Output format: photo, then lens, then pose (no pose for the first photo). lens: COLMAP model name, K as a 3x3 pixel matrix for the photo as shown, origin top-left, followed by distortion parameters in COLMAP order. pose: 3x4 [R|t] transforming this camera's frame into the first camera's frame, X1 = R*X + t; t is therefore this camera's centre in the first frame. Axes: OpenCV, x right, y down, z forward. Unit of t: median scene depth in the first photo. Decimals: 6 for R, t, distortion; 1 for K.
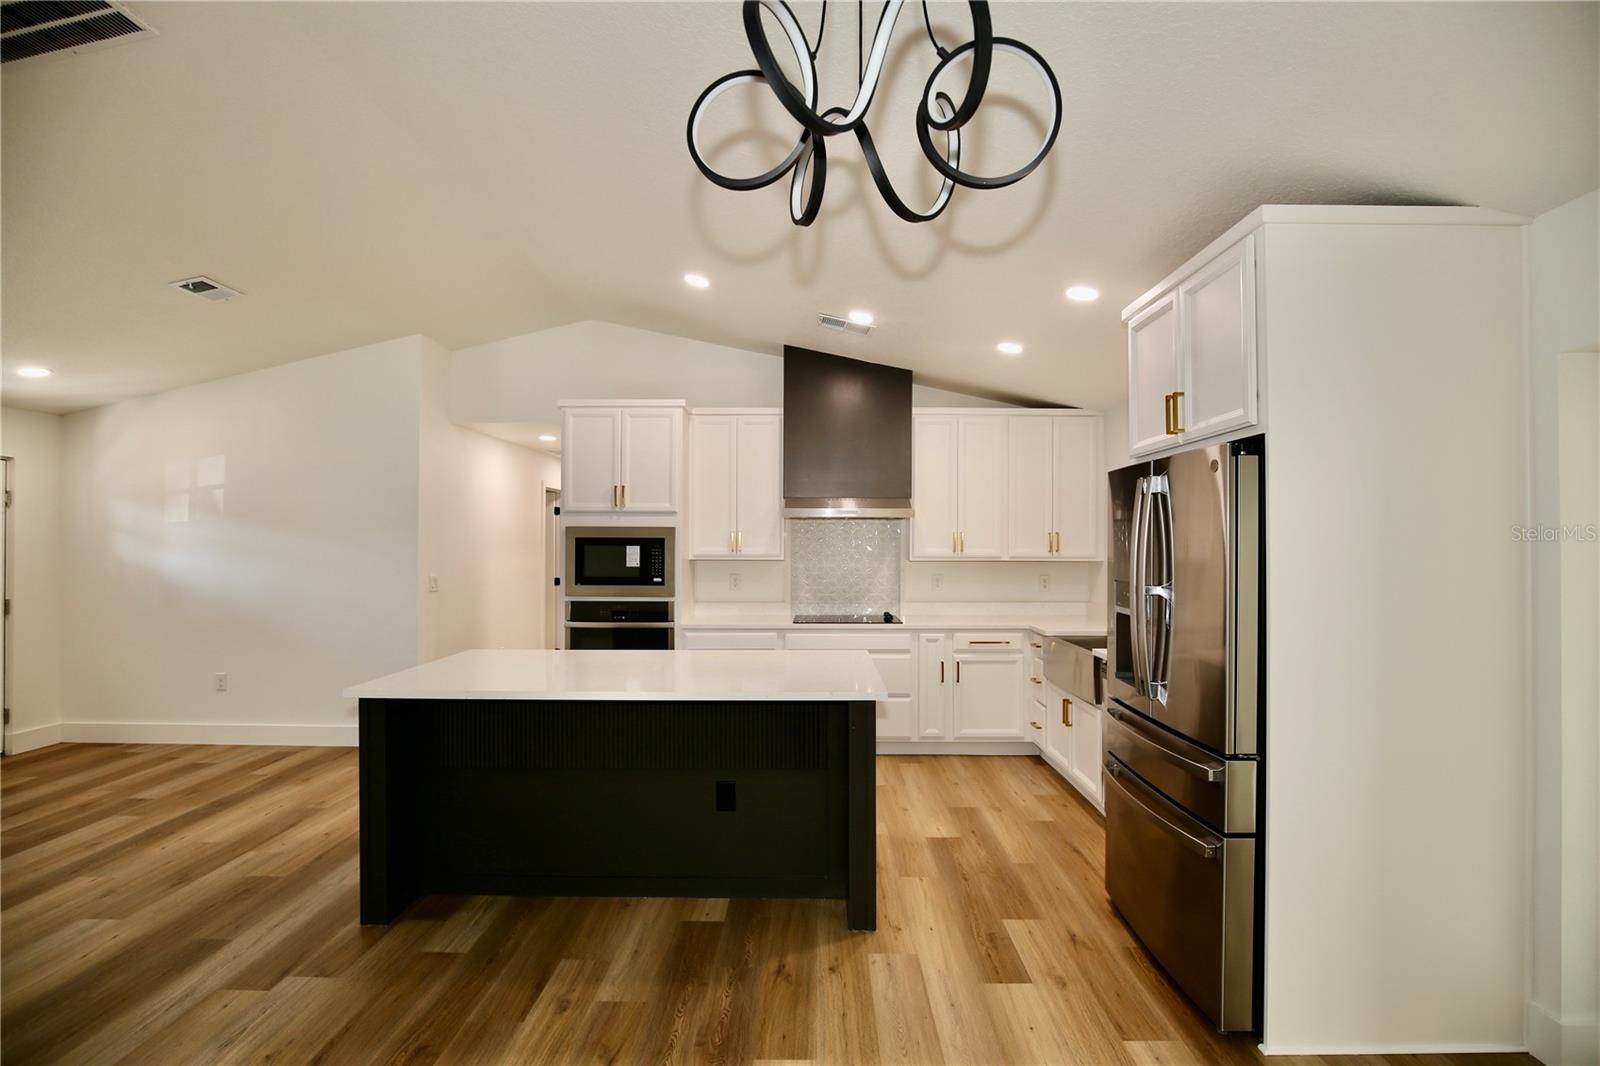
lens RADIAL K [[735.9, 0, 805.3], [0, 735.9, 533.9], [0, 0, 1]] dist [-0.033566, 0.005349]
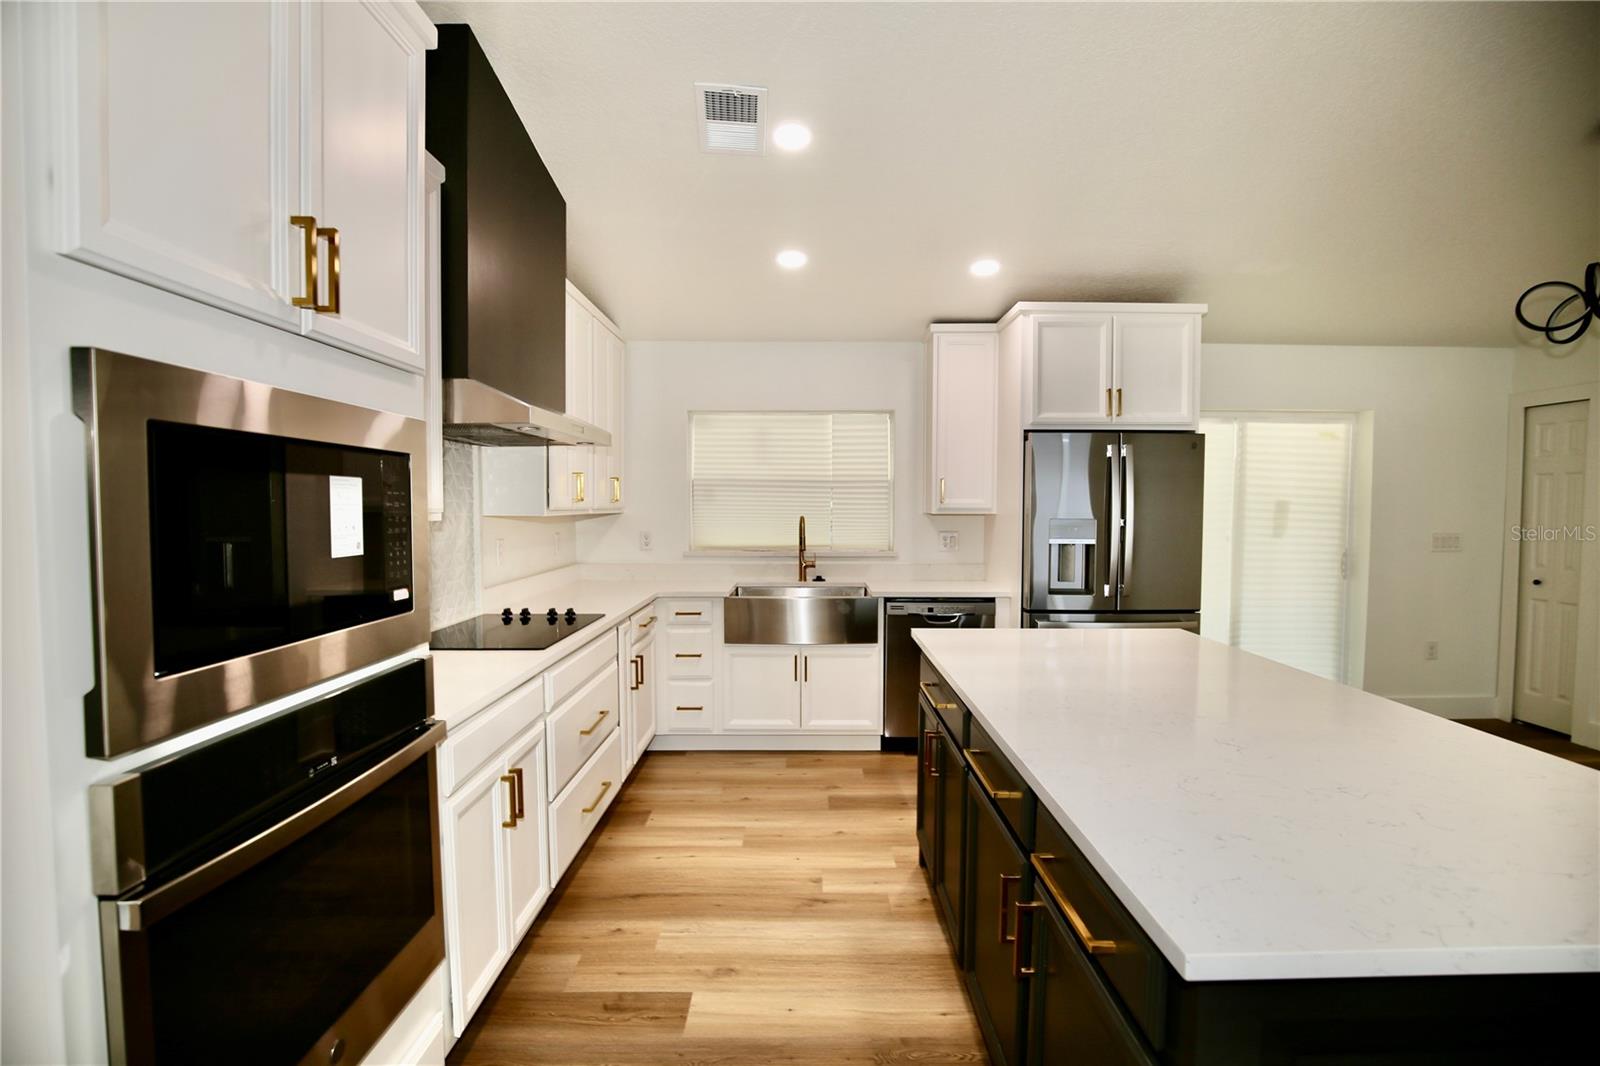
lens RADIAL K [[735.9, 0, 812.2], [0, 735.9, 537.0], [0, 0, 1]] dist [-0.033566, 0.005349]
pose [[-0.023564, -0.047298, 0.998603, -0.500647], [-0.013458, 0.998805, 0.046990, 0.023491], [-0.999632, -0.012332, -0.024173, 0.850550]]
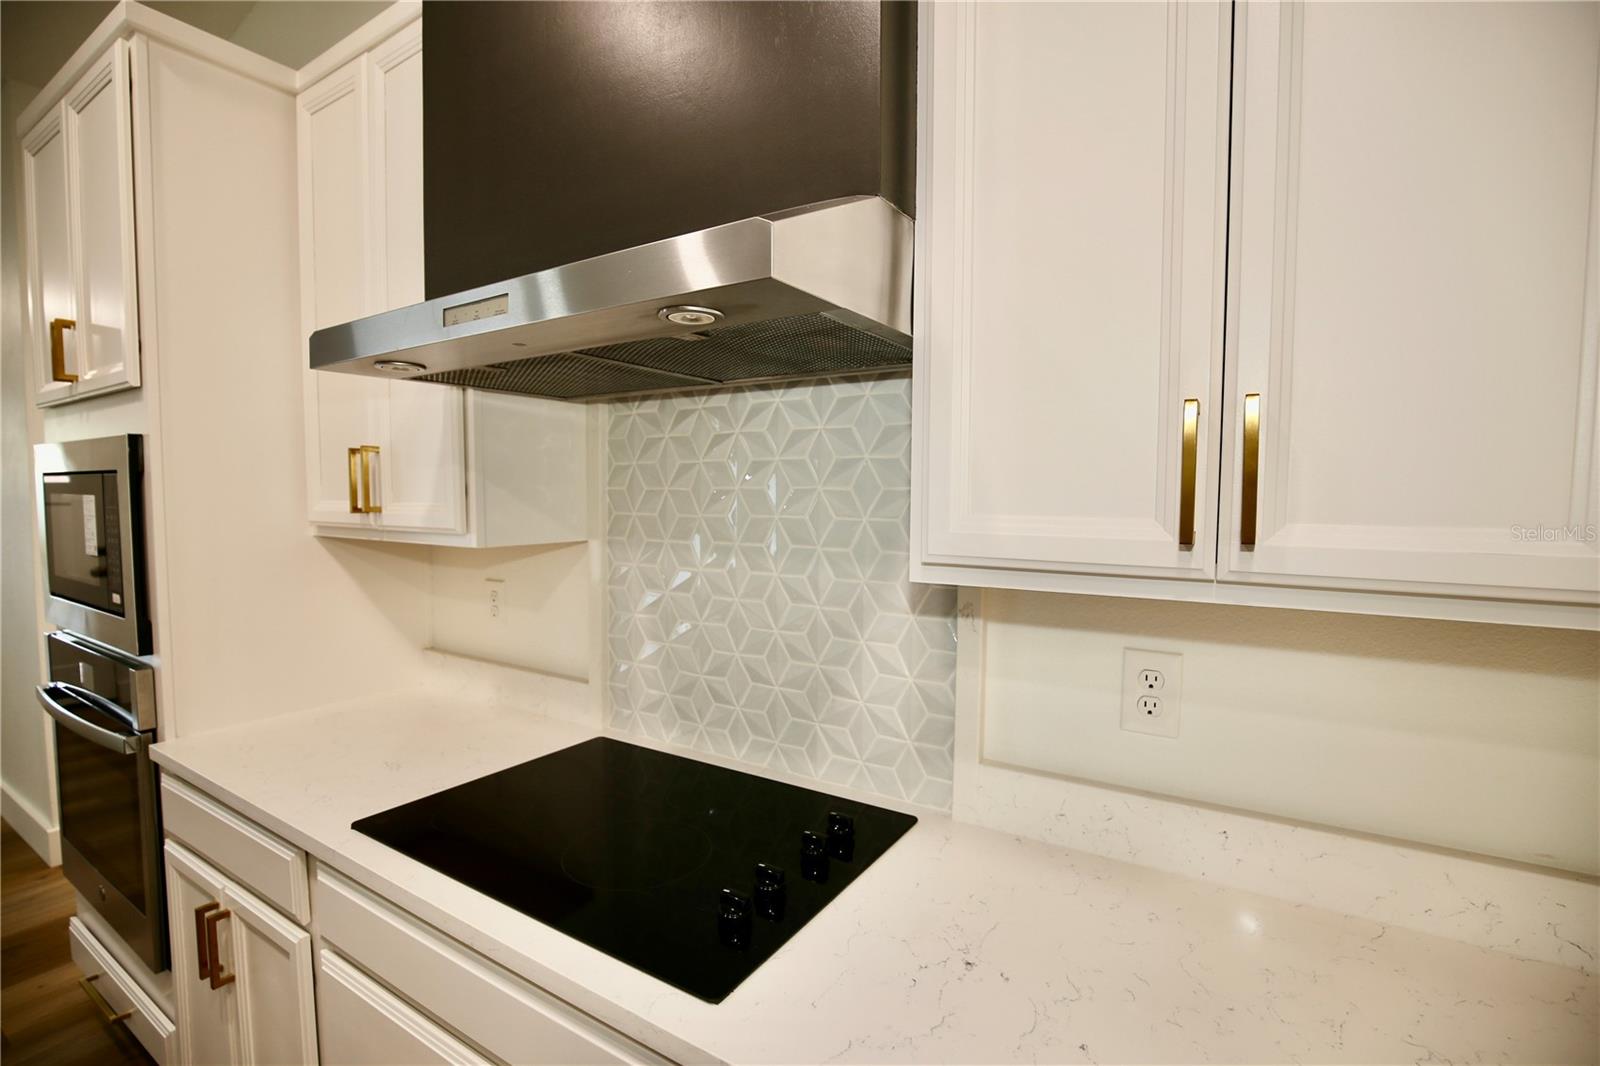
lens RADIAL K [[735.9, 0, 797.4], [0, 735.9, 543.6], [0, 0, 1]] dist [-0.033566, 0.005349]
pose [[0.851858, 0.036138, -0.522525, 0.225309], [0.003914, 0.997150, 0.075345, 0.014949], [0.523758, -0.066229, 0.849288, 0.897888]]
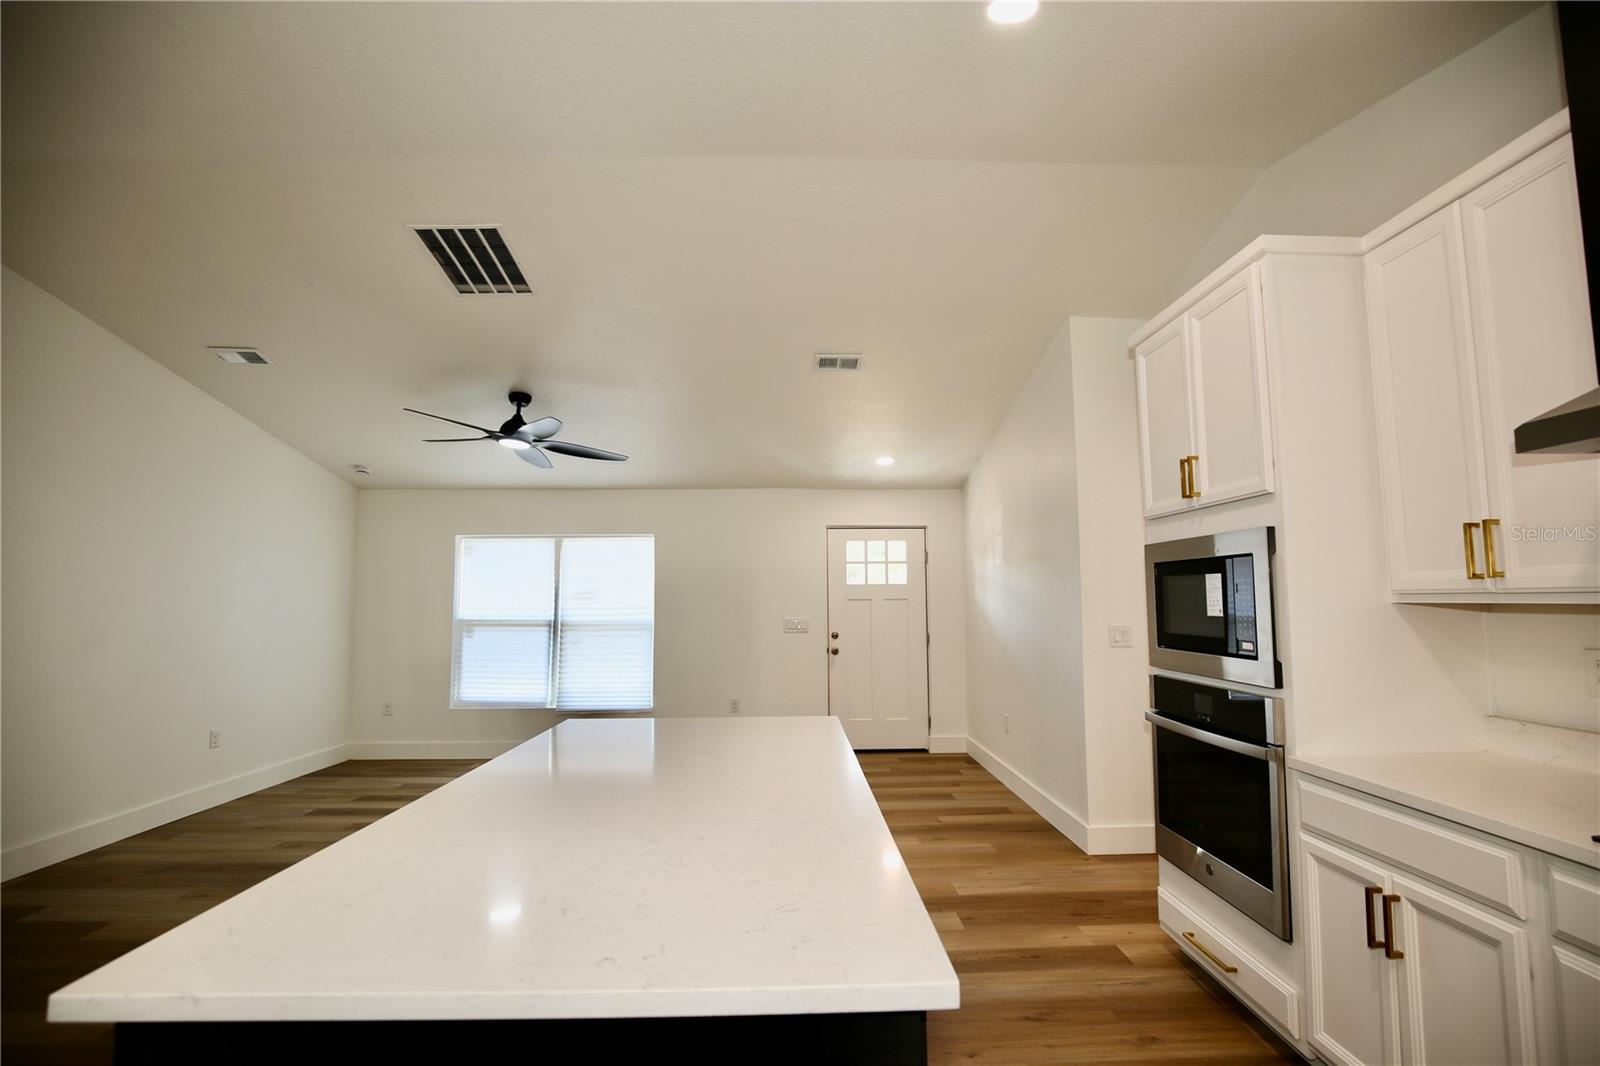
lens RADIAL K [[735.9, 0, 806.7], [0, 735.9, 537.4], [0, 0, 1]] dist [-0.033566, 0.005349]
pose [[0.041006, -0.087918, -0.995283, 0.242717], [0.018053, 0.996024, -0.087240, 0.029940], [0.998996, -0.014391, 0.042430, 0.716663]]
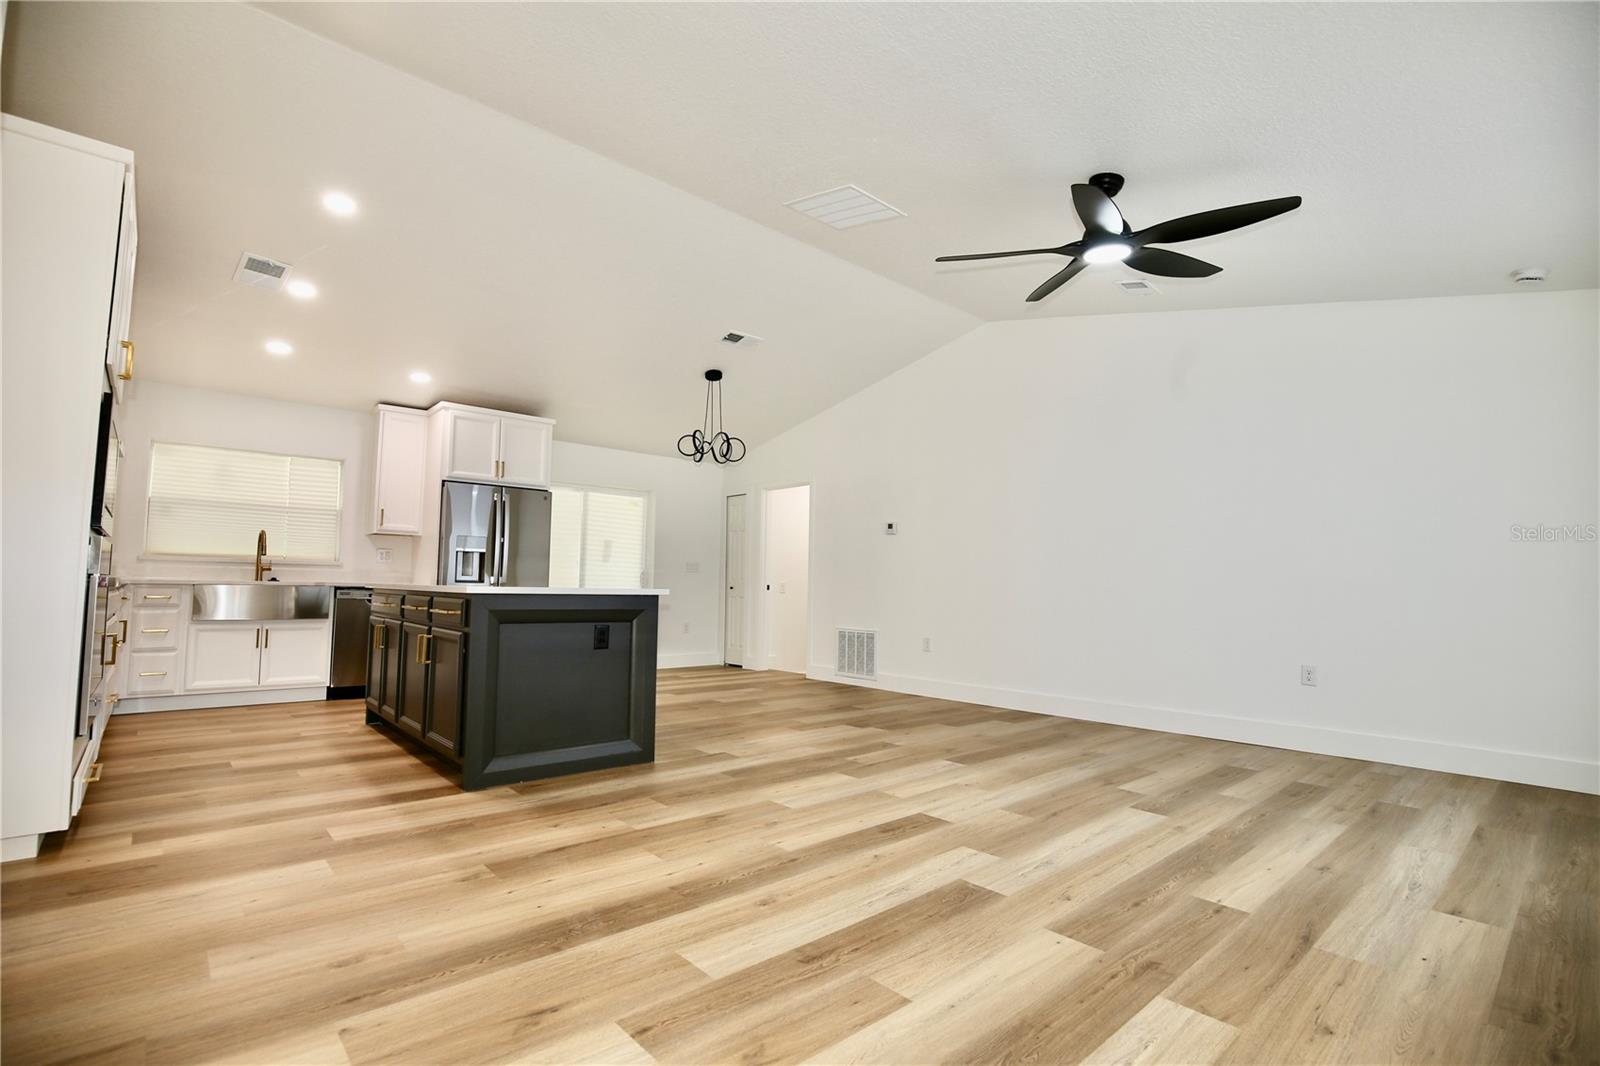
lens RADIAL K [[735.9, 0, 803.7], [0, 735.9, 537.2], [0, 0, 1]] dist [-0.033566, 0.005349]
pose [[-0.680023, 0.040432, 0.732075, -1.039239], [-0.022566, 0.996851, -0.076016, 0.119839], [-0.732844, -0.068212, -0.676969, 0.989741]]
